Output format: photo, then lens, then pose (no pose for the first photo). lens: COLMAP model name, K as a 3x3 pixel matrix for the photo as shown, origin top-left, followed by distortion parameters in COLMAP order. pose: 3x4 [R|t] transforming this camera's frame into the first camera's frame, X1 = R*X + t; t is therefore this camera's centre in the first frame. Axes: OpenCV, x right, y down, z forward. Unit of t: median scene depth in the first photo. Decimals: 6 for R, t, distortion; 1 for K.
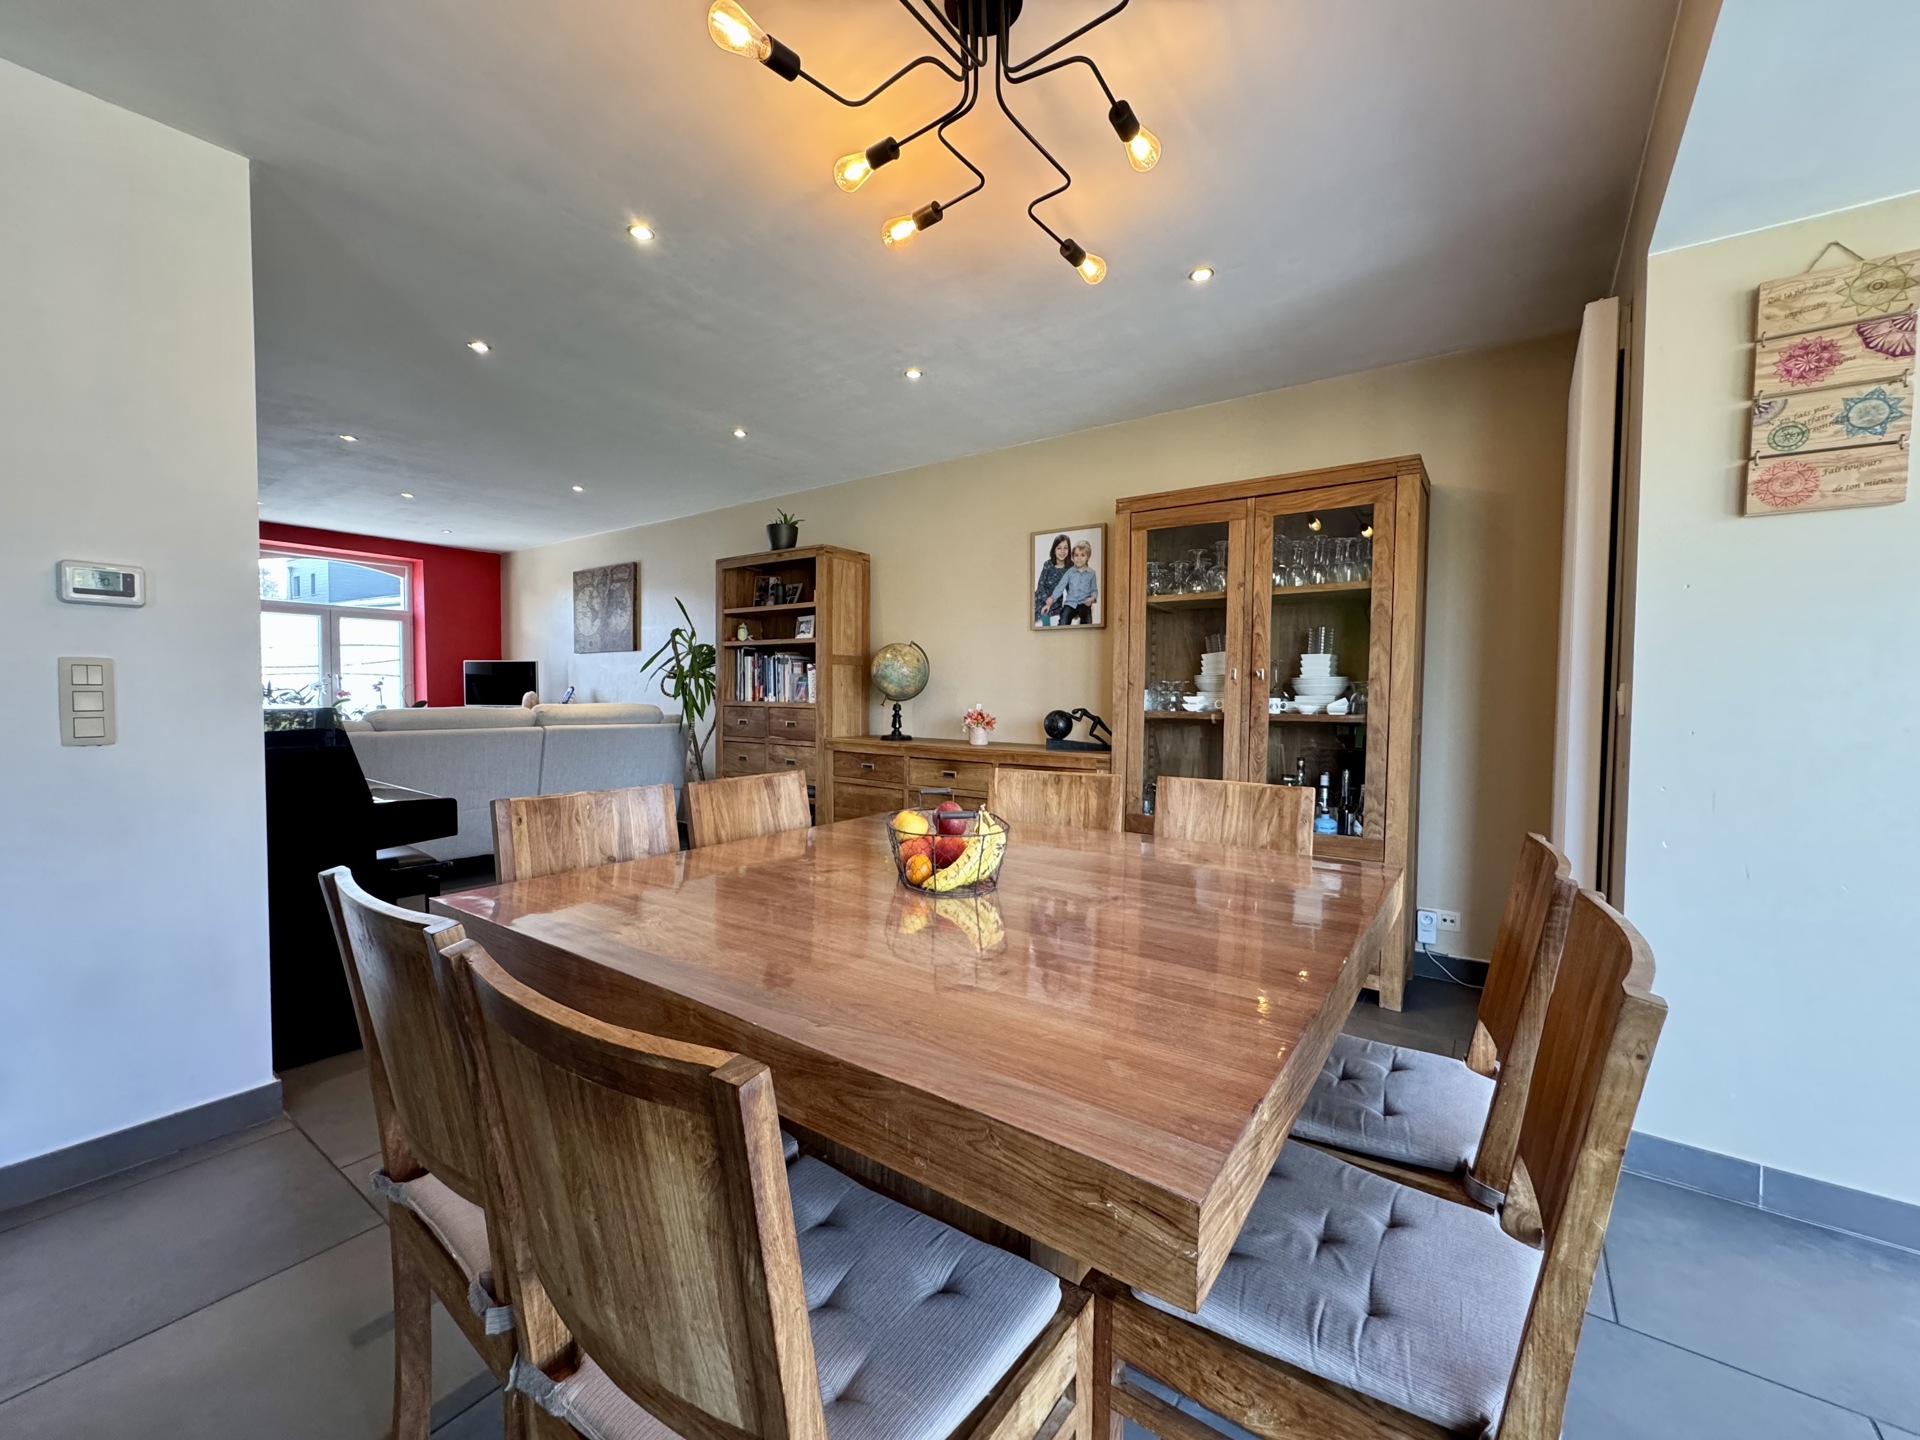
lens RADIAL K [[764.9, 0, 954.8], [0, 764.9, 715.7], [0, 0, 1]] dist [0.000378, -0.000069]
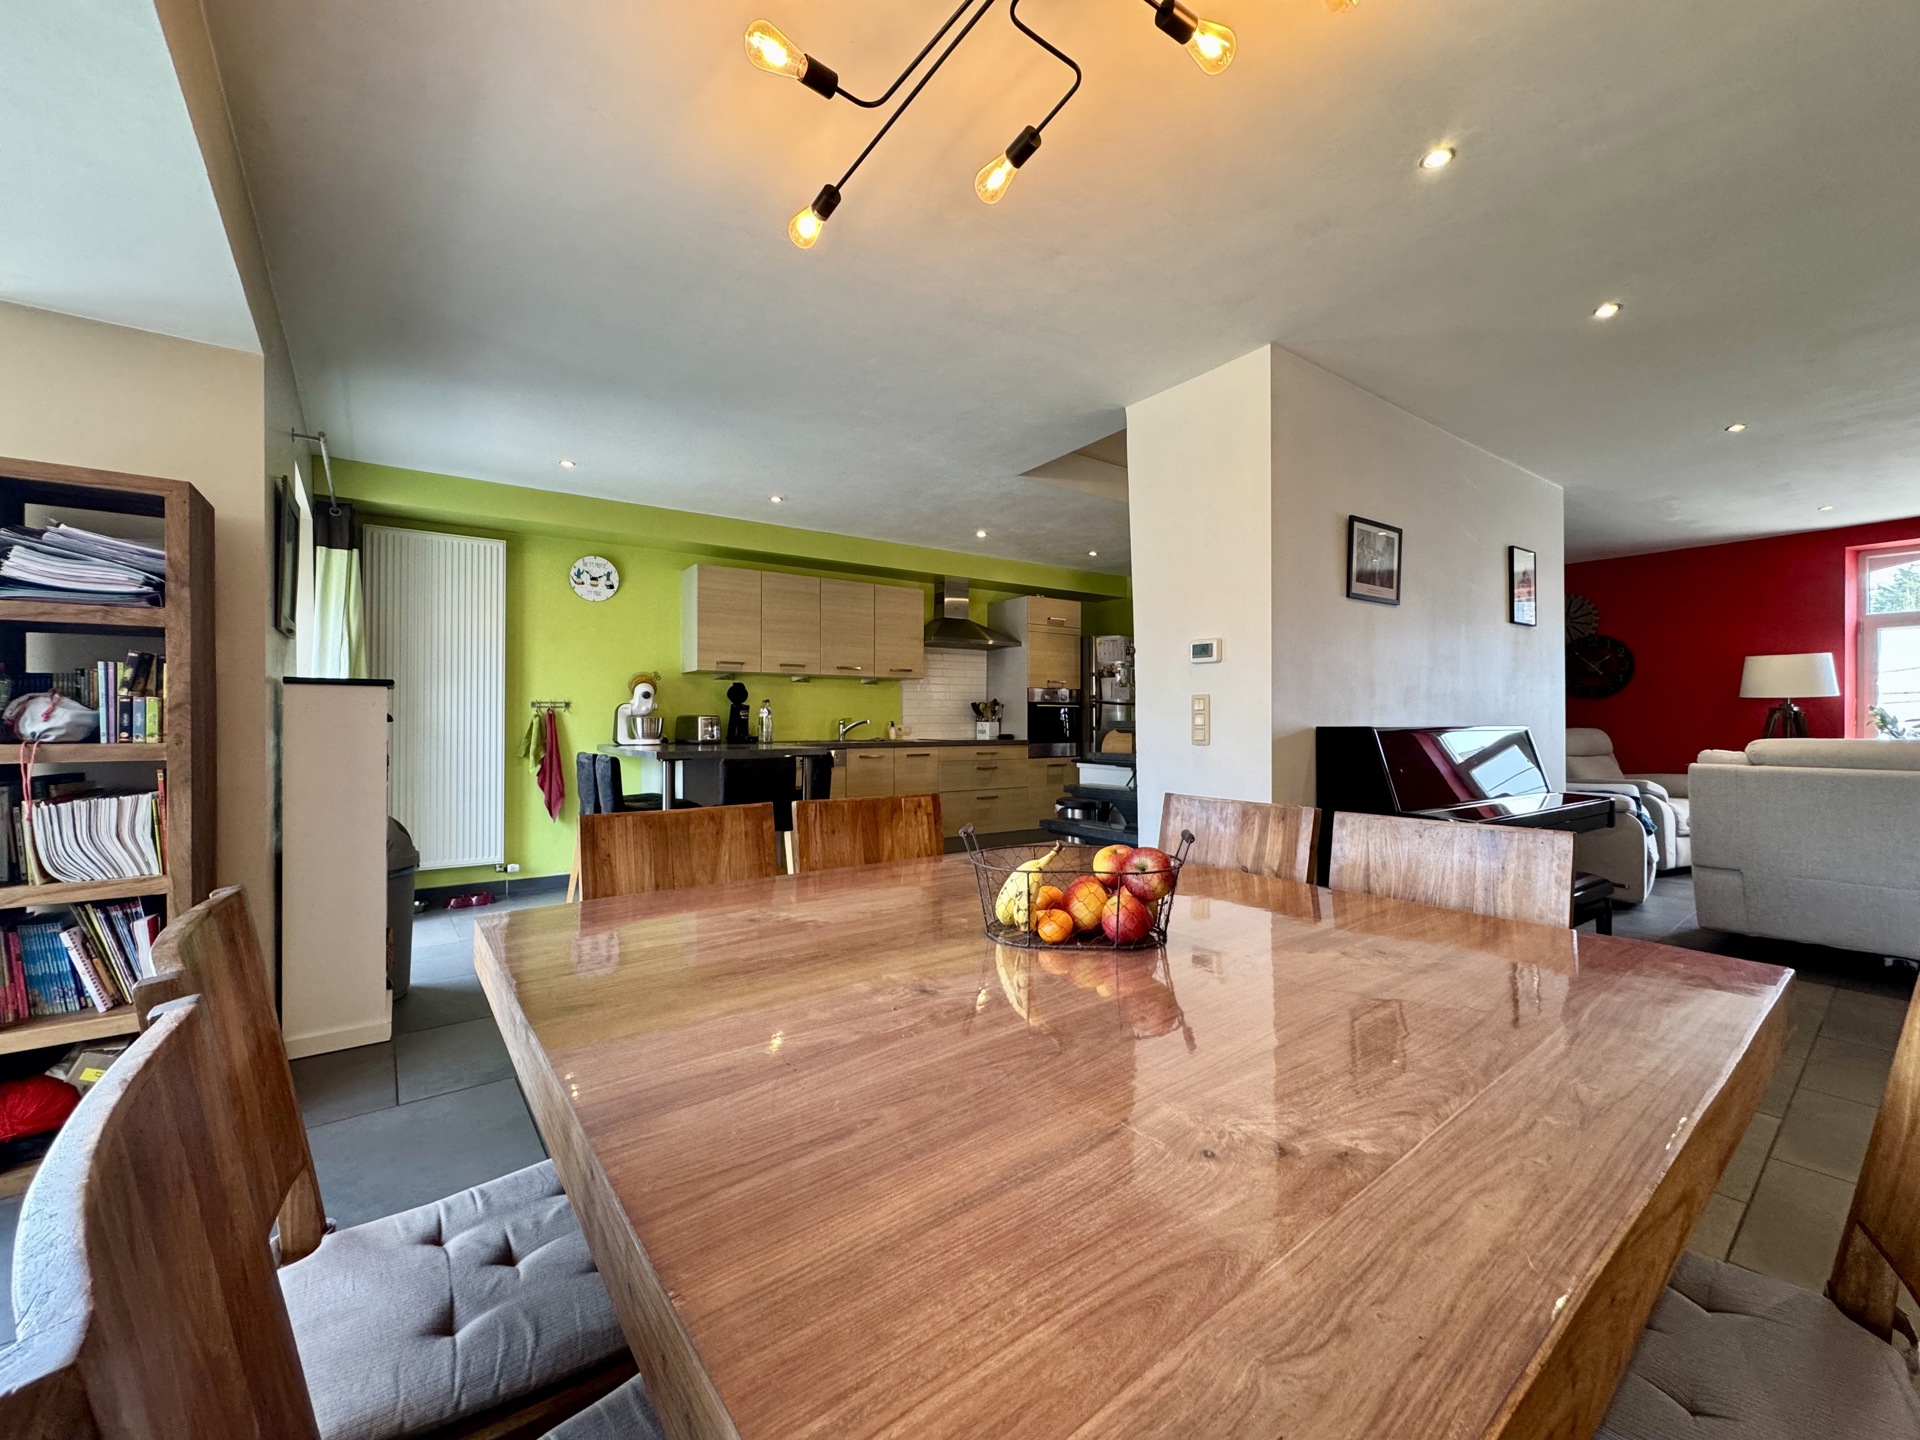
lens RADIAL K [[764.9, 0, 971.2], [0, 764.9, 721.1], [0, 0, 1]] dist [0.000378, -0.000069]
pose [[-0.278435, -0.009091, -0.960412, 0.287437], [-0.034013, 0.999421, 0.000400, 0.000908], [0.959853, 0.032778, -0.278584, 0.416801]]
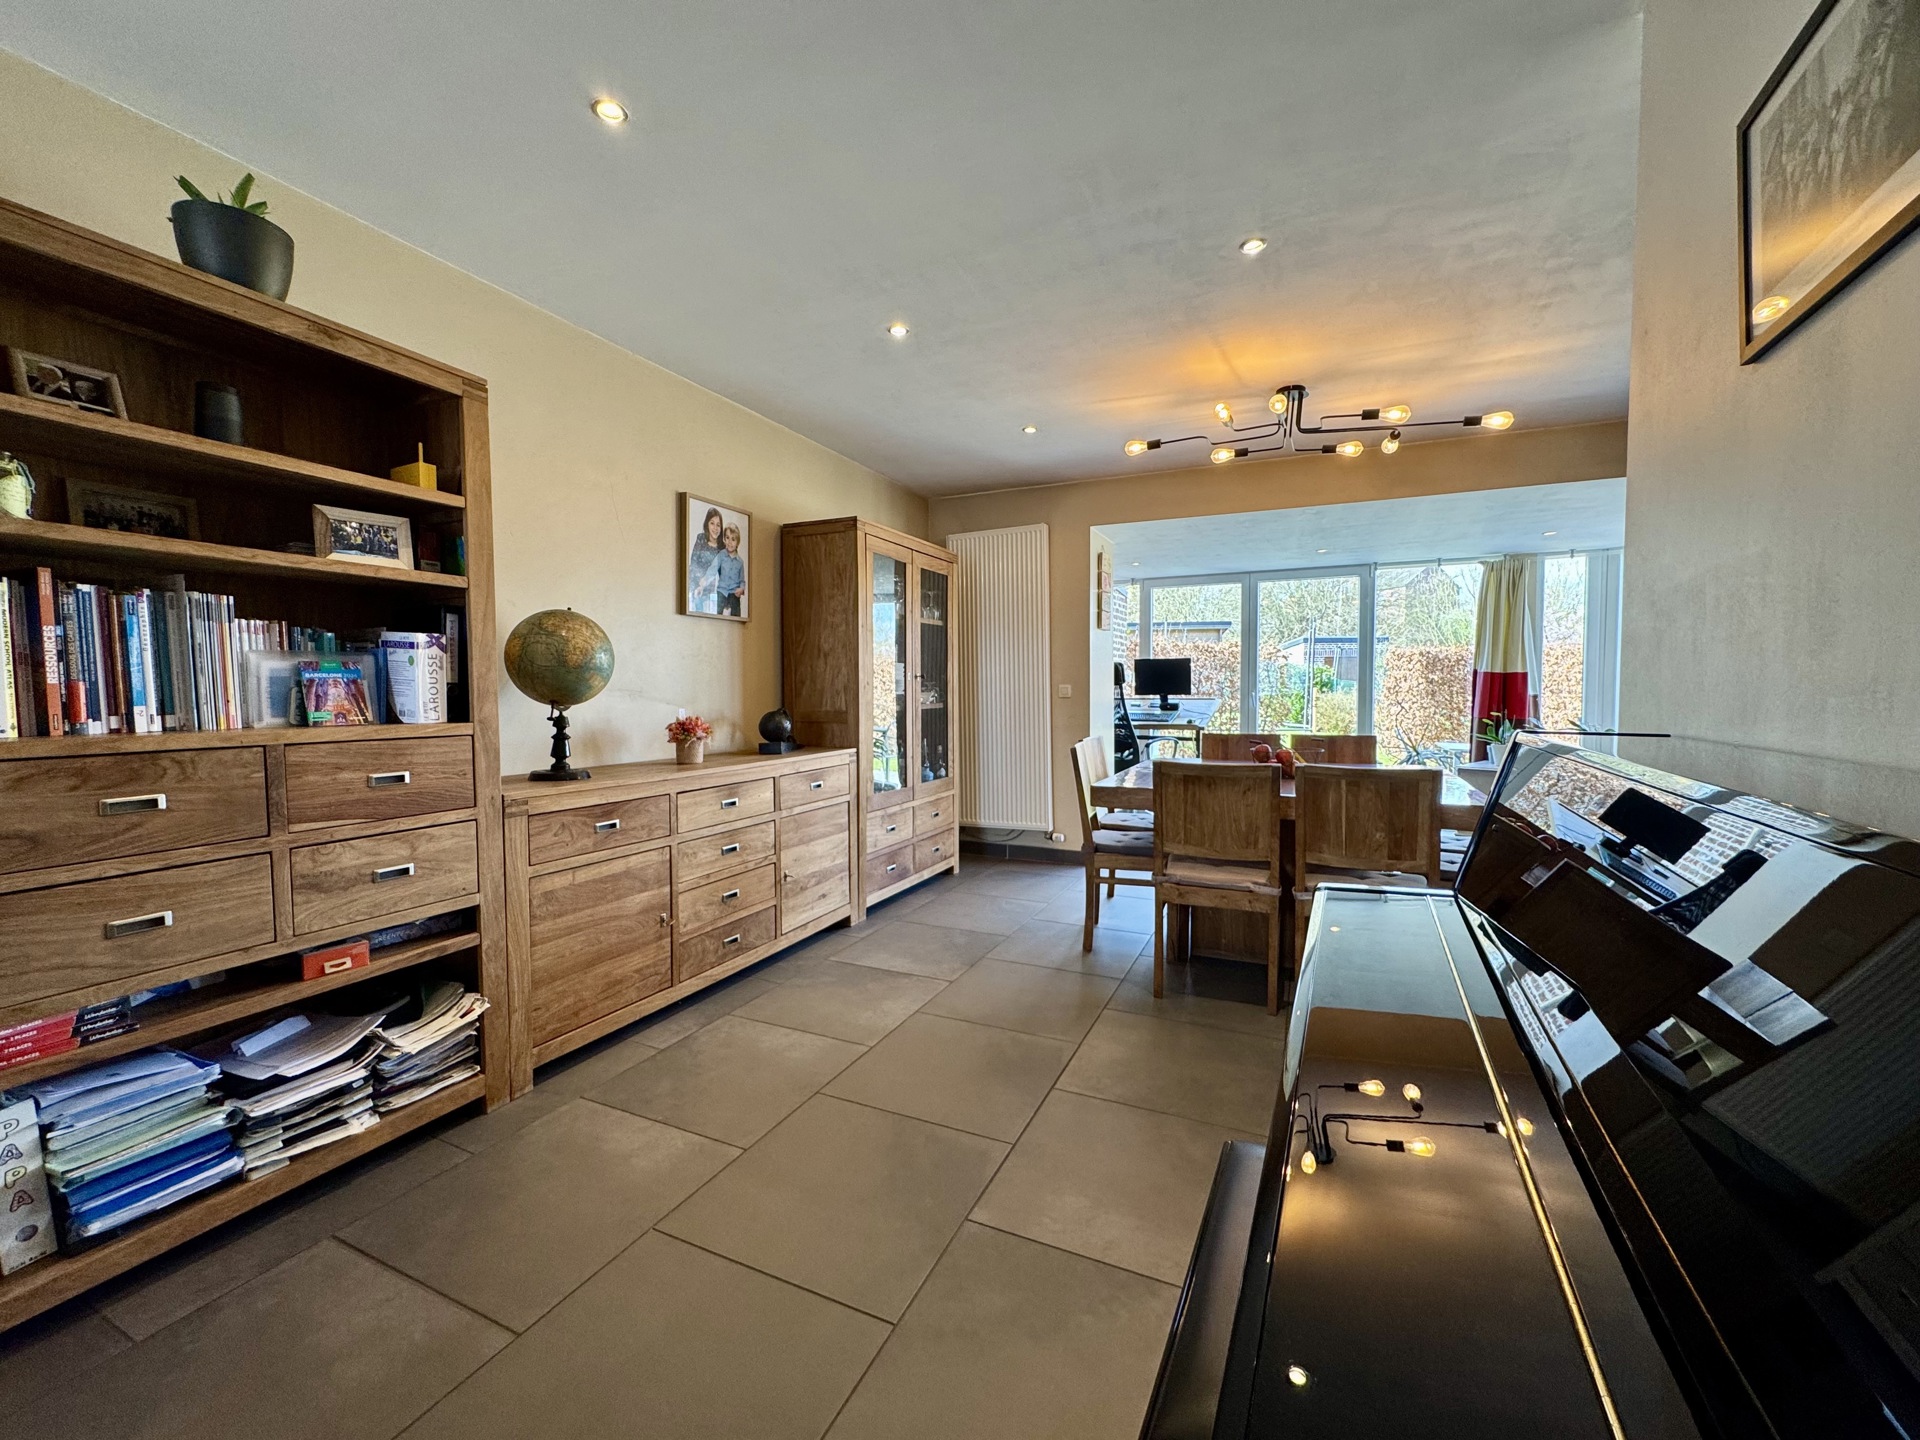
lens RADIAL K [[764.9, 0, 952.1], [0, 764.9, 726.2], [0, 0, 1]] dist [0.000378, -0.000069]
pose [[-0.182700, -0.055634, 0.981593, -0.761688], [0.032999, 0.997488, 0.062677, -0.037469], [-0.982615, 0.043843, -0.180405, 0.901206]]
